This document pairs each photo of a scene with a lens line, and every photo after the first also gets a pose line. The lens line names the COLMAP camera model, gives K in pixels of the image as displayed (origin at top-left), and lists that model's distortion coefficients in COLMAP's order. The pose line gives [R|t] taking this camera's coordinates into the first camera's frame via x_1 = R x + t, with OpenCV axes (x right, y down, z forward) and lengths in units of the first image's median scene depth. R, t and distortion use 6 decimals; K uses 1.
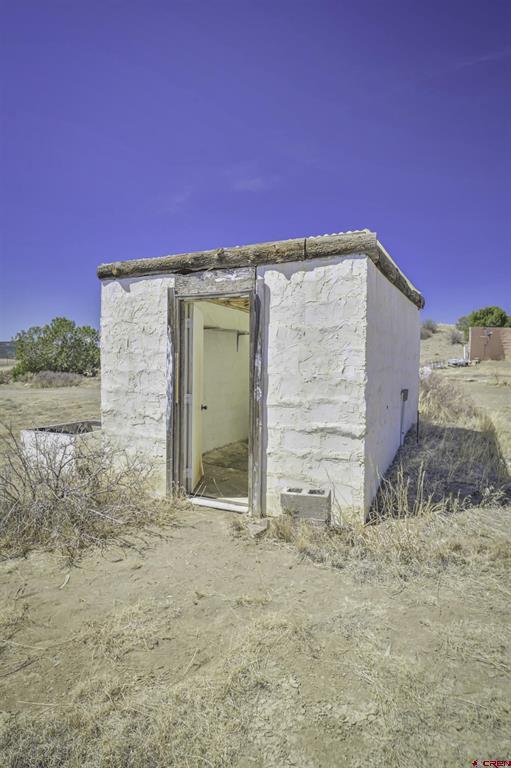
lens RADIAL K [[464.4, 0, 255.5], [0, 464.4, 384.0], [0, 0, 1]] dist [-0.023282, 0.000212]
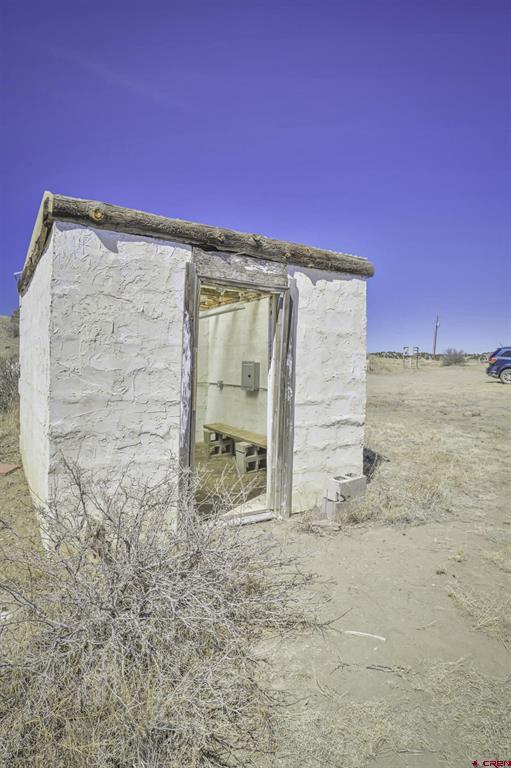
lens RADIAL K [[464.4, 0, 255.5], [0, 464.4, 384.0], [0, 0, 1]] dist [-0.023282, 0.000212]
pose [[0.486423, -0.025446, 0.873353, -0.886979], [0.014688, 0.999673, 0.020946, -0.021278], [-0.873600, 0.002639, 0.486638, 0.574357]]
